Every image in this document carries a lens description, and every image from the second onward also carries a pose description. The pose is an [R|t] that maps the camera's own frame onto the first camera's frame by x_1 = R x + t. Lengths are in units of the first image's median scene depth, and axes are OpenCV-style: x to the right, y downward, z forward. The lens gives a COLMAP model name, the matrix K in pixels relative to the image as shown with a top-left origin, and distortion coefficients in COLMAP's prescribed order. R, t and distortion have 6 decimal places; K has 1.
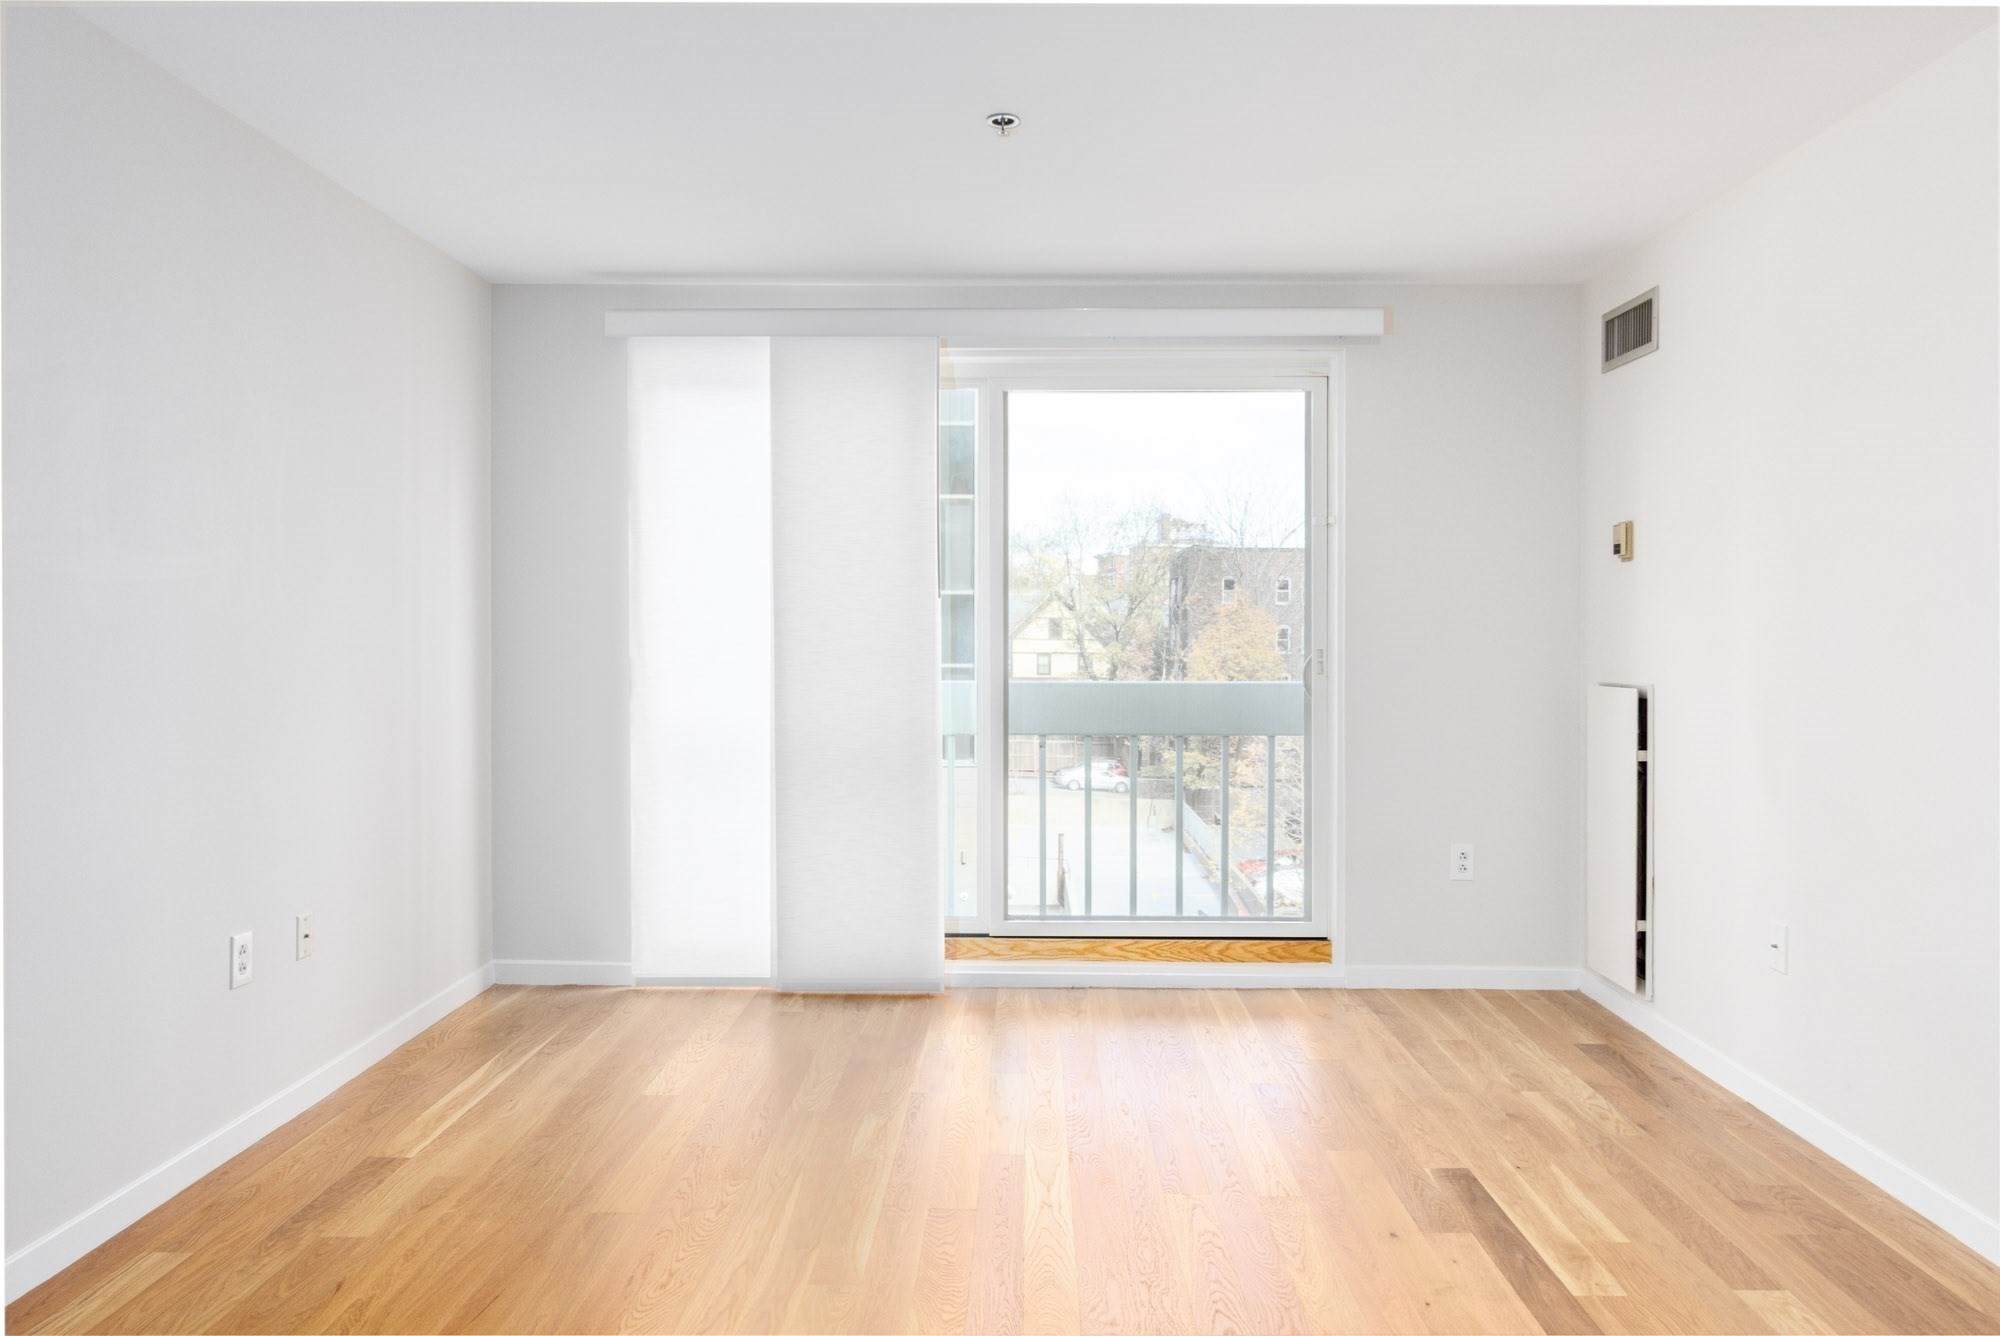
lens RADIAL K [[1396.4, 0, 1022.5], [0, 1396.4, 642.7], [0, 0, 1]] dist [0.006538, -0.002078]
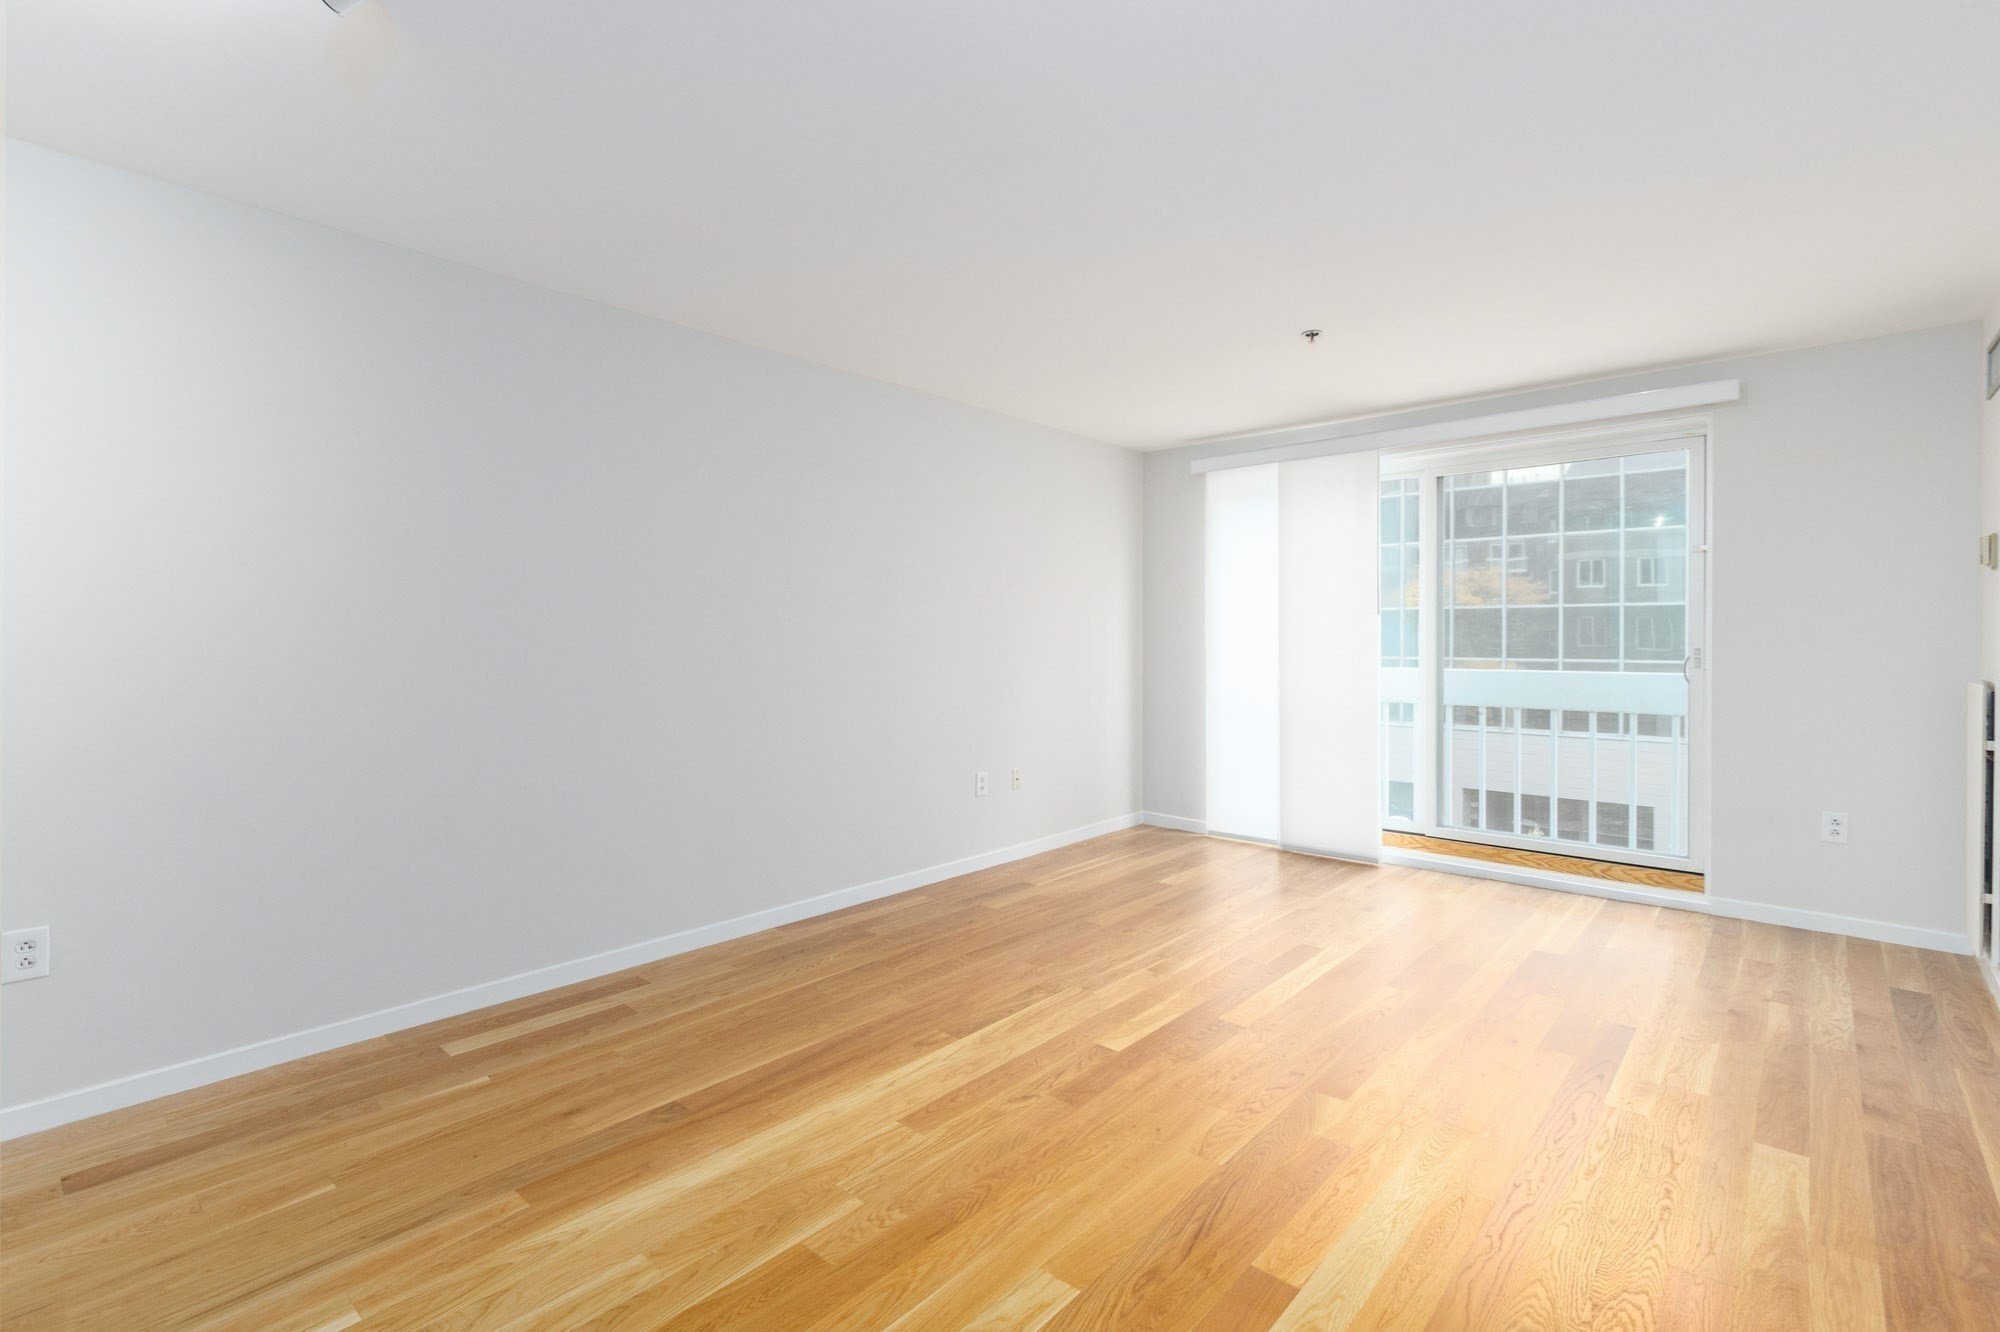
lens RADIAL K [[911.3, 0, 1006.6], [0, 911.3, 641.8], [0, 0, 1]] dist [0.002417, -0.000349]
pose [[0.755107, -0.000279, -0.655602, 0.303301], [-0.001045, 0.999998, -0.001629, 0.000751], [0.655601, 0.001915, 0.755105, -0.053015]]
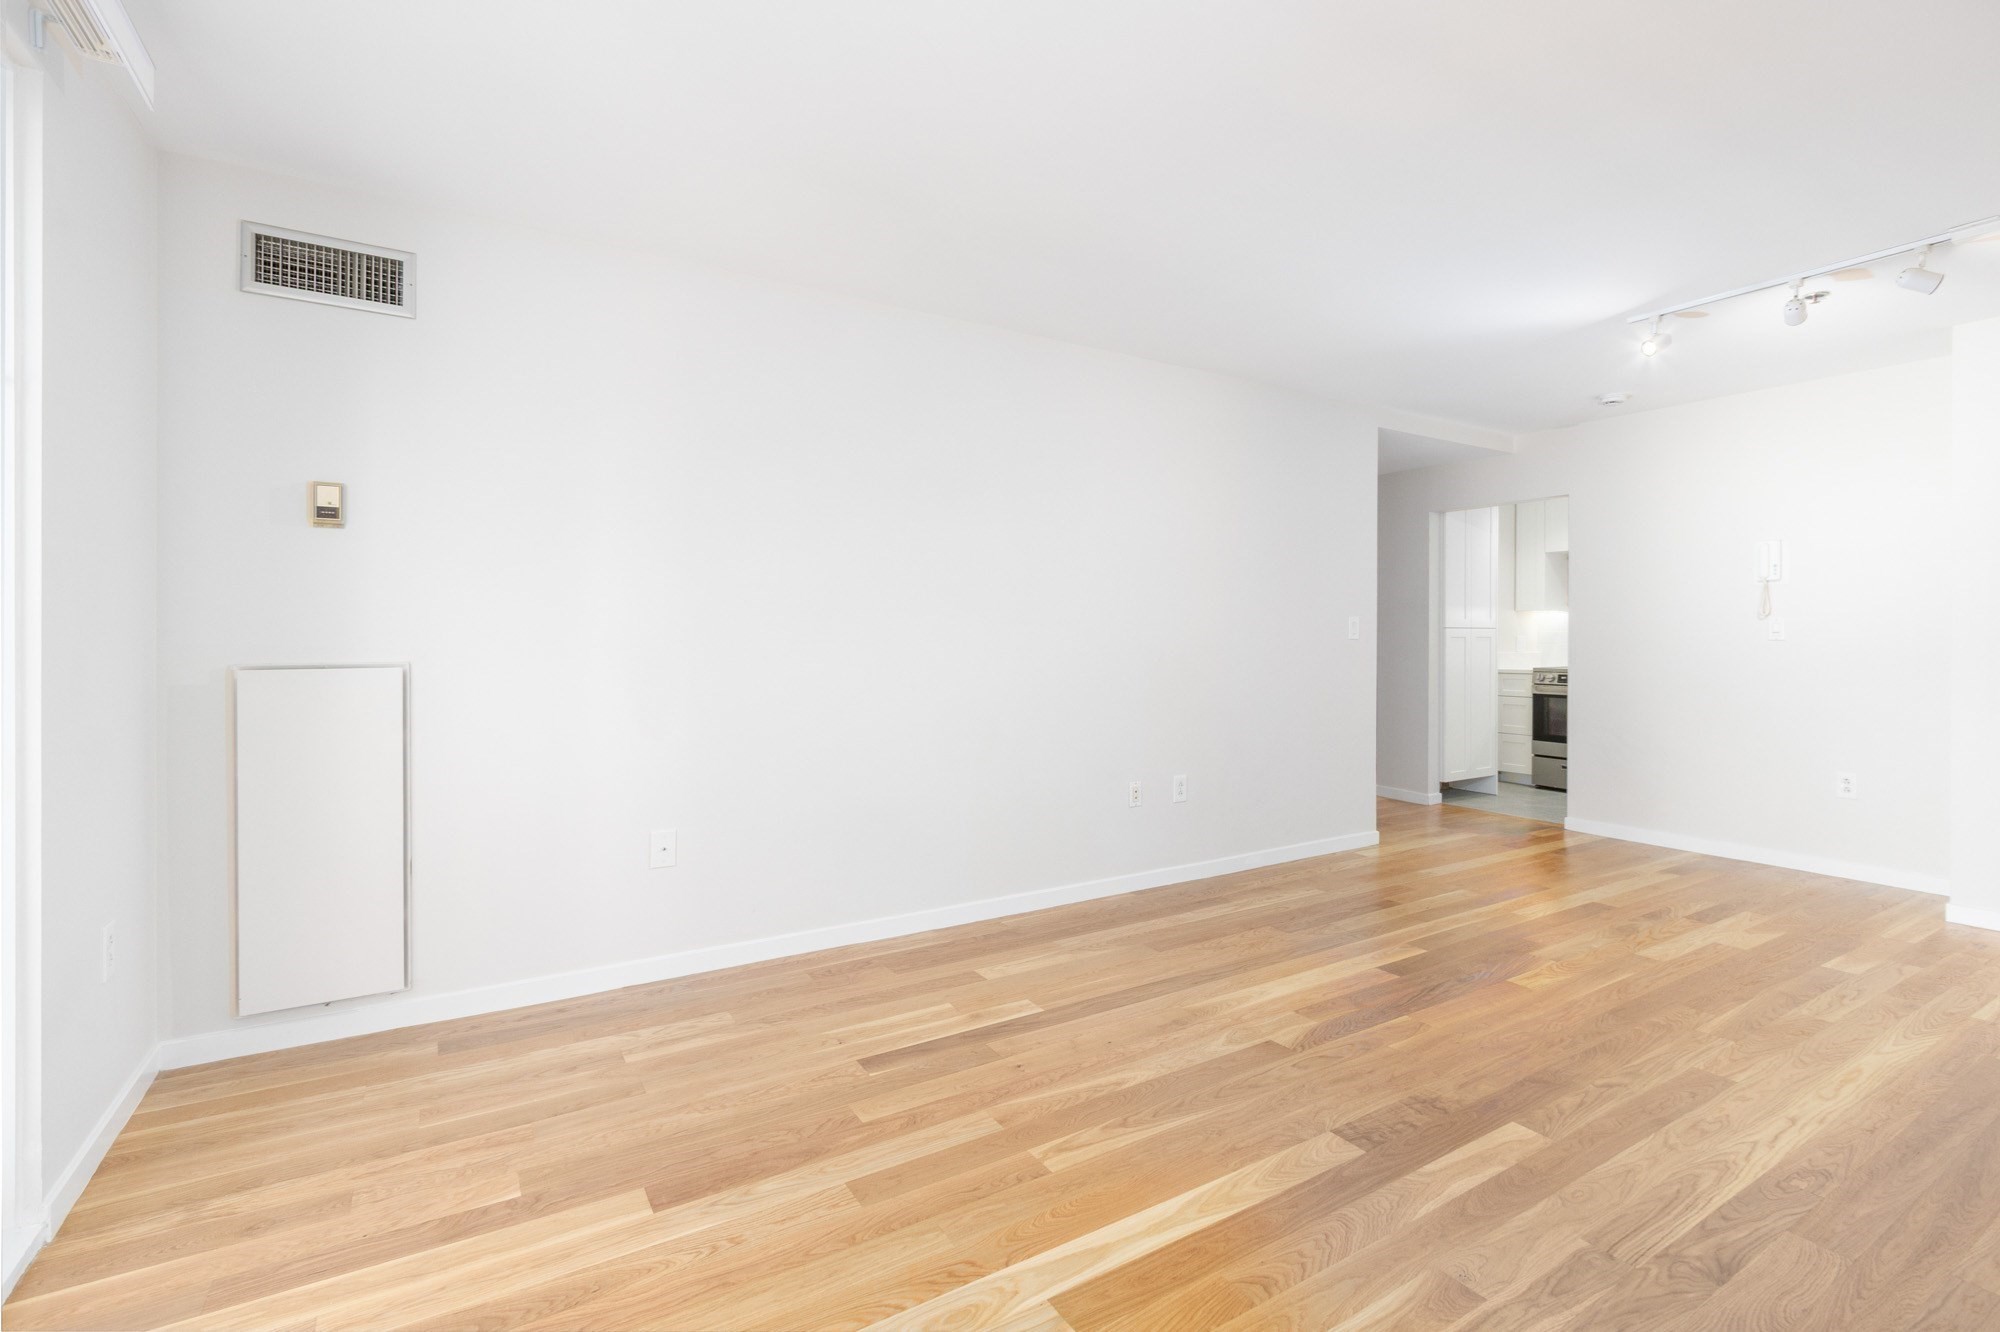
lens RADIAL K [[911.3, 0, 1006.6], [0, 911.3, 641.8], [0, 0, 1]] dist [0.002417, -0.000349]
pose [[-0.531477, -0.008883, 0.847026, -0.280310], [-0.000470, 0.999948, 0.010193, 0.007746], [-0.847072, 0.005019, -0.531454, 0.901068]]
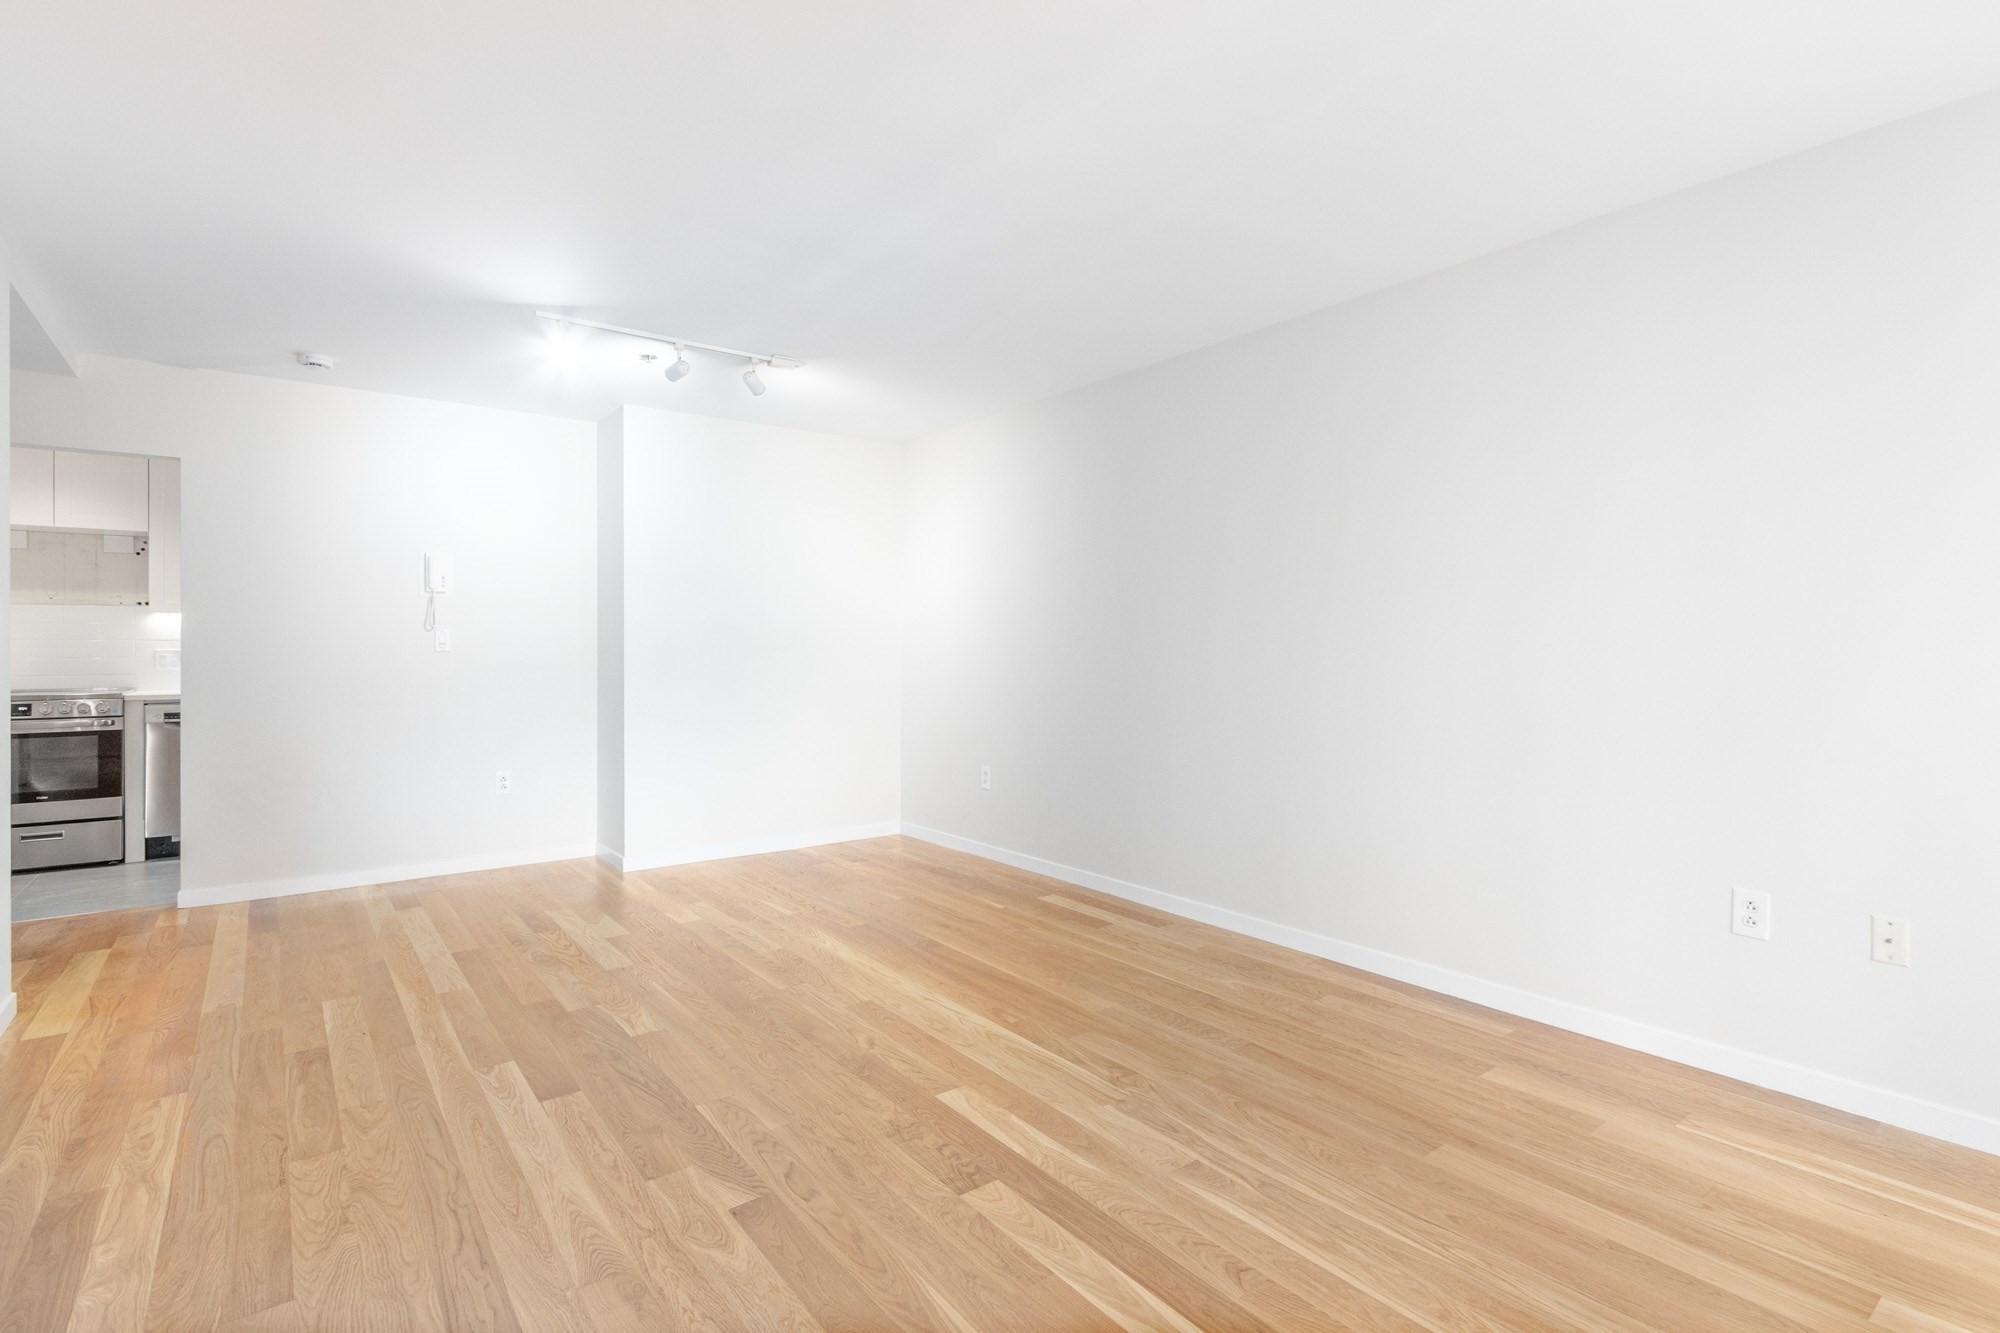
lens RADIAL K [[946.6, 0, 1013.9], [0, 946.6, 648.2], [0, 0, 1]] dist [0.003038, 0.000688]
pose [[-0.785119, -0.001005, -0.619345, 0.271028], [-0.002251, 0.999997, 0.001230, 0.008765], [0.619341, 0.002359, -0.785118, 0.873723]]
